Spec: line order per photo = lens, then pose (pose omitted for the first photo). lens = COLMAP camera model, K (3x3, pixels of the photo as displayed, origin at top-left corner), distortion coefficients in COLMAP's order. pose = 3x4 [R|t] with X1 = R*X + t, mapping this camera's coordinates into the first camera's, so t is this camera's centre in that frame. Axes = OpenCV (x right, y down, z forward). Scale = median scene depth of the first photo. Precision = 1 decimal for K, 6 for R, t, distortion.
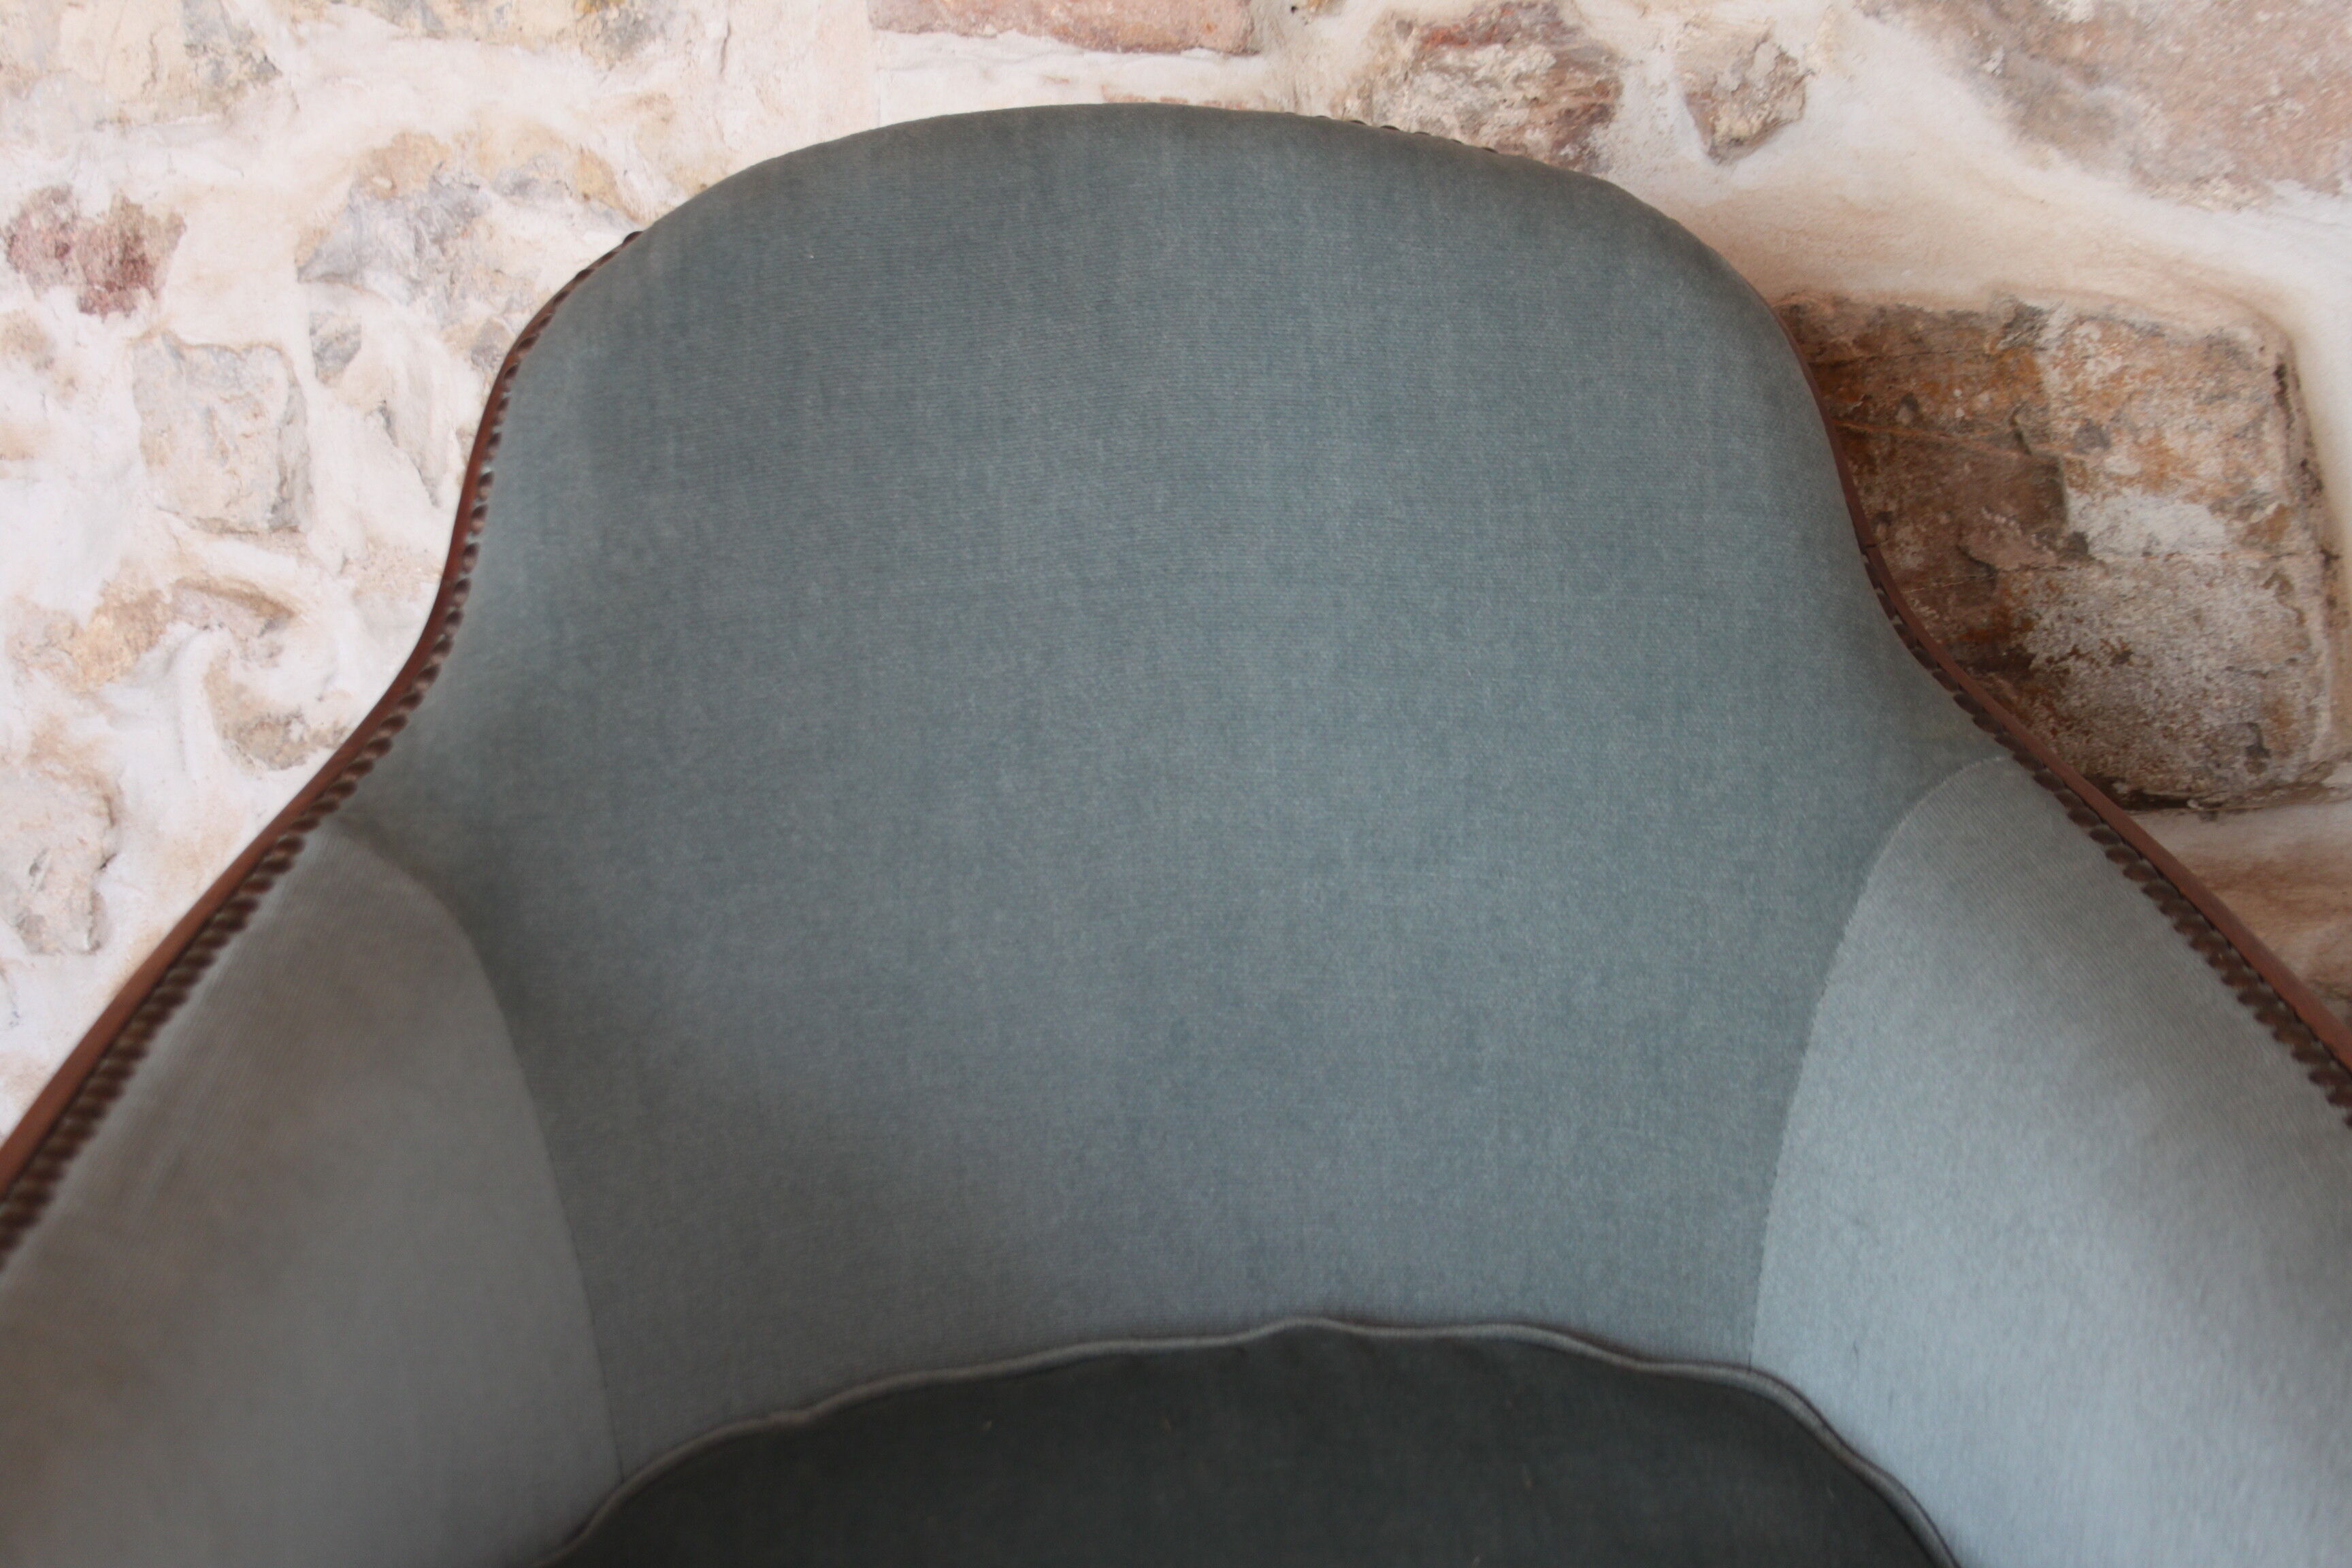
lens RADIAL K [[3241.1, 0, 1161.3], [0, 3241.1, 723.9], [0, 0, 1]] dist [-0.022142, 0.000000]
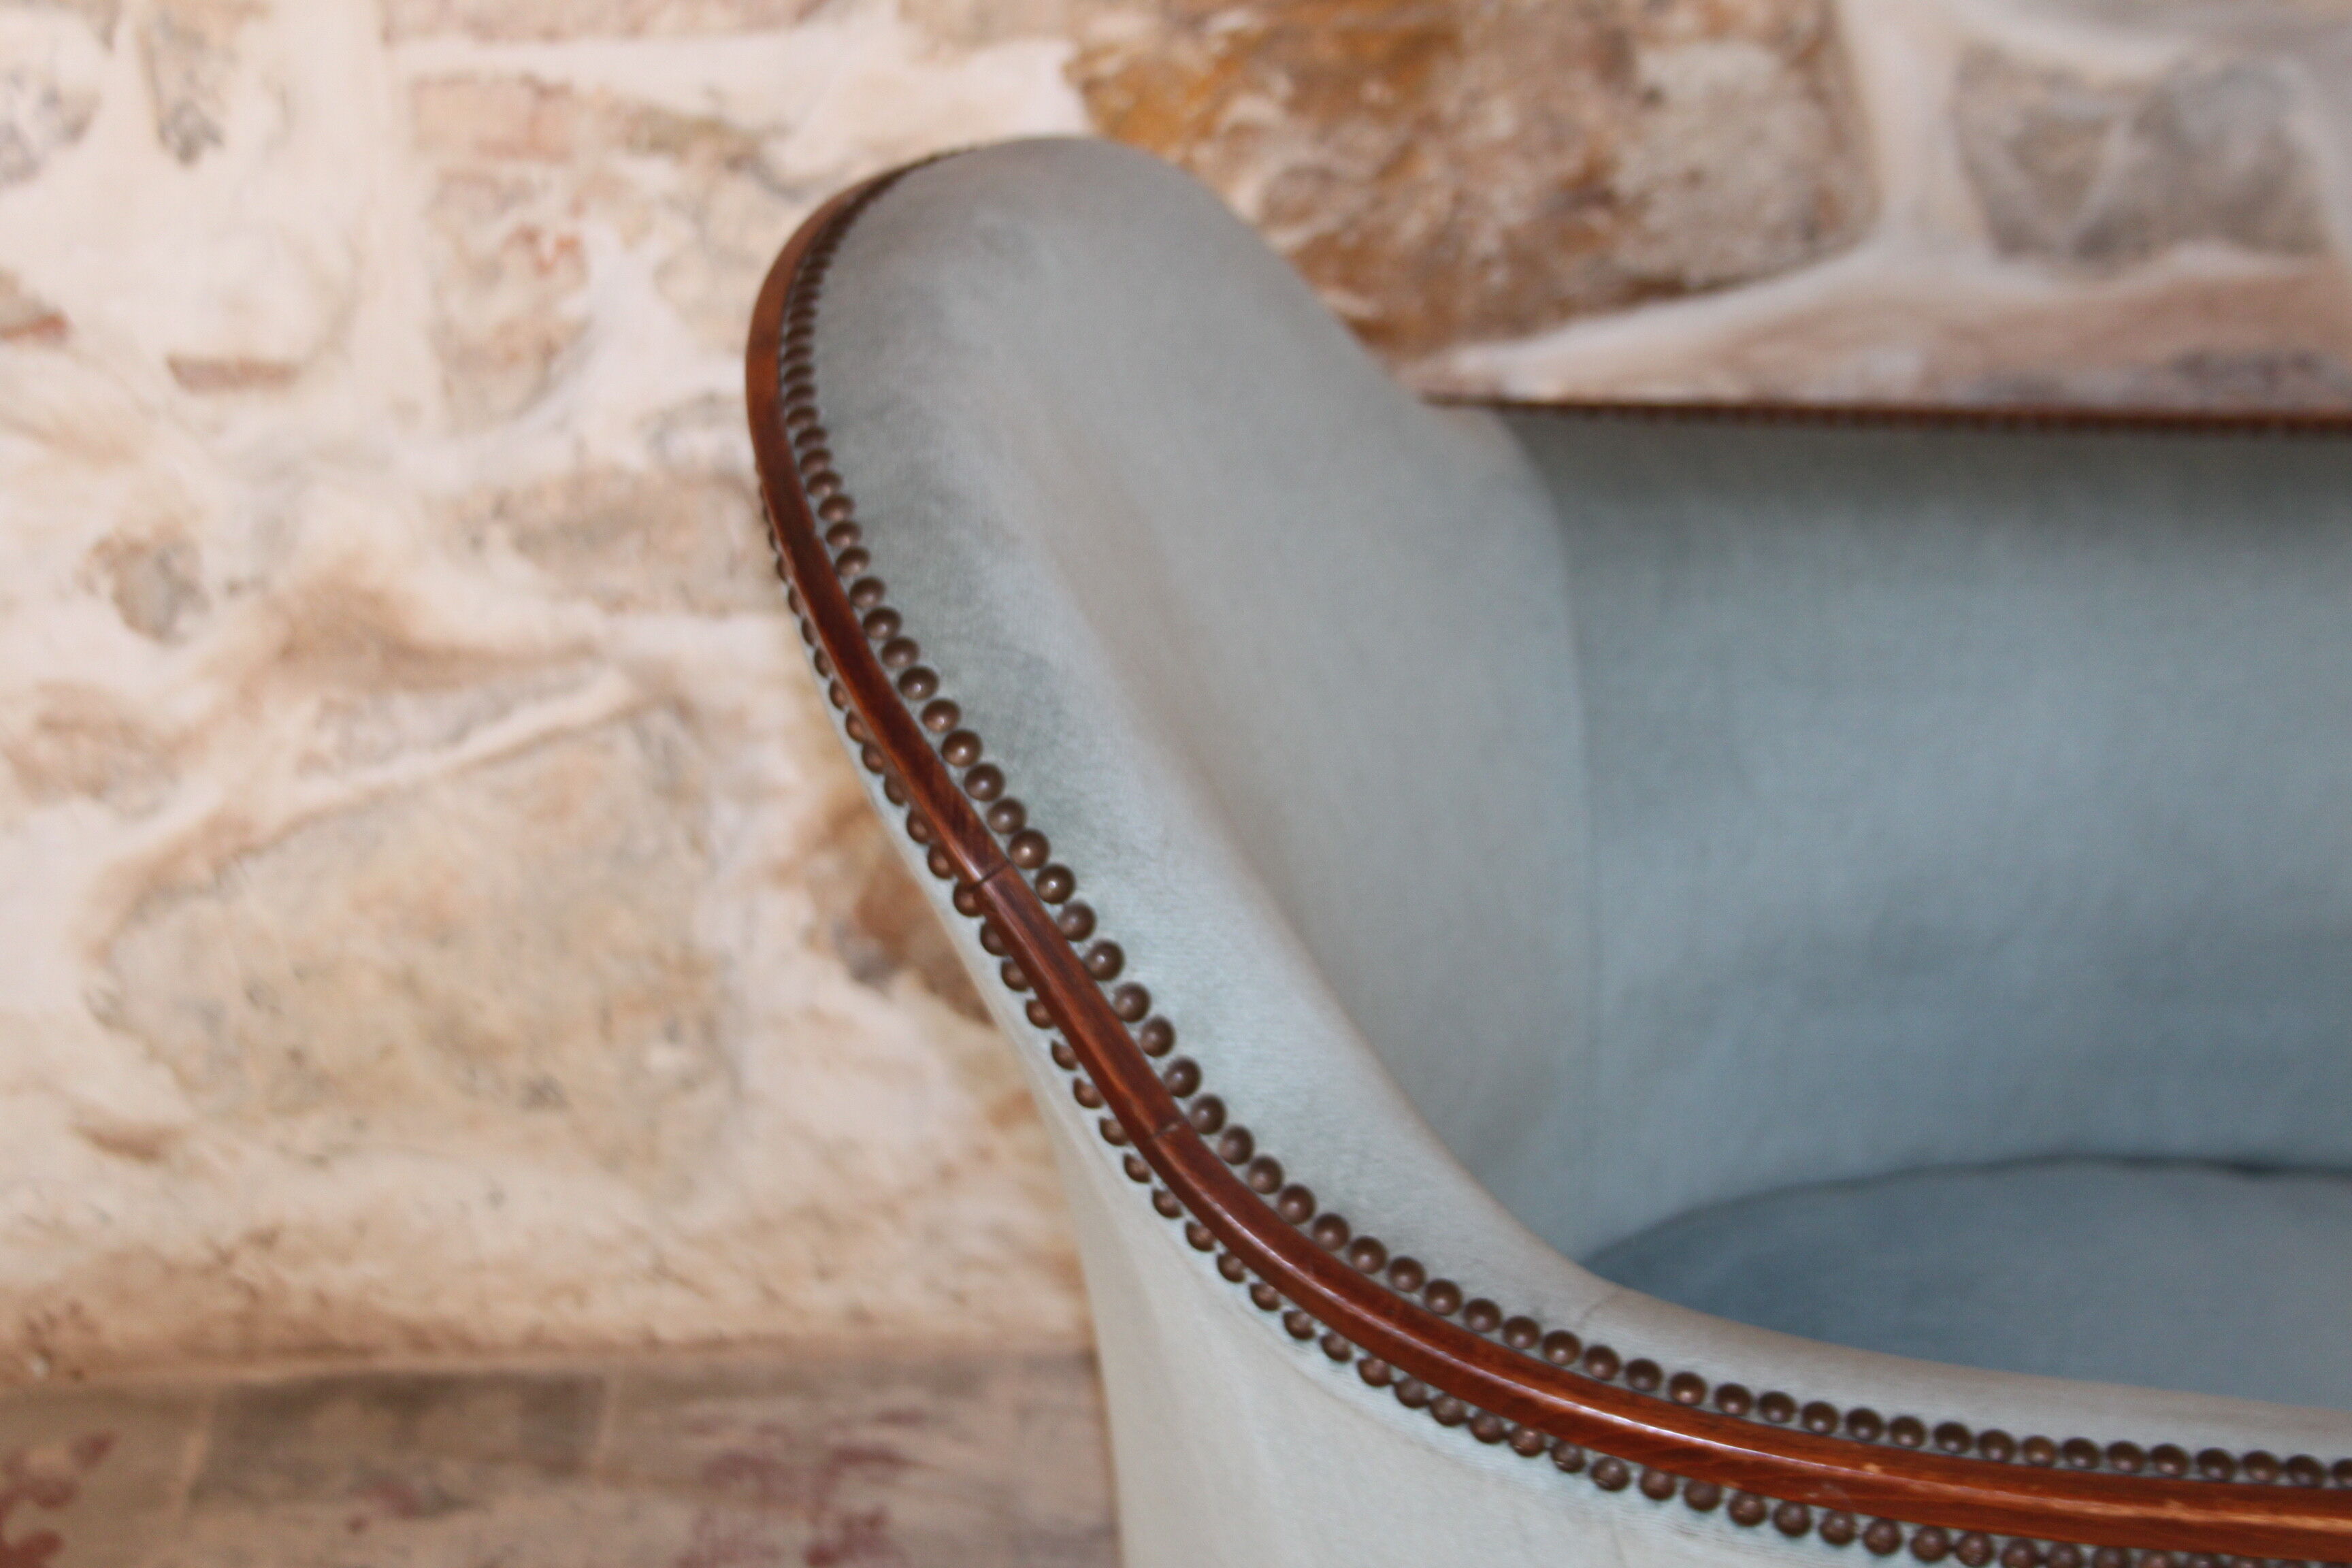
lens RADIAL K [[3994.6, 0, 1219.3], [0, 3994.6, 726.0], [0, 0, 1]] dist [0.028177, 0.000000]
pose [[0.864554, -0.295263, 0.406653, -0.494421], [0.188955, 0.940809, 0.281380, -0.270330], [-0.465664, -0.166429, 0.869171, -0.213638]]
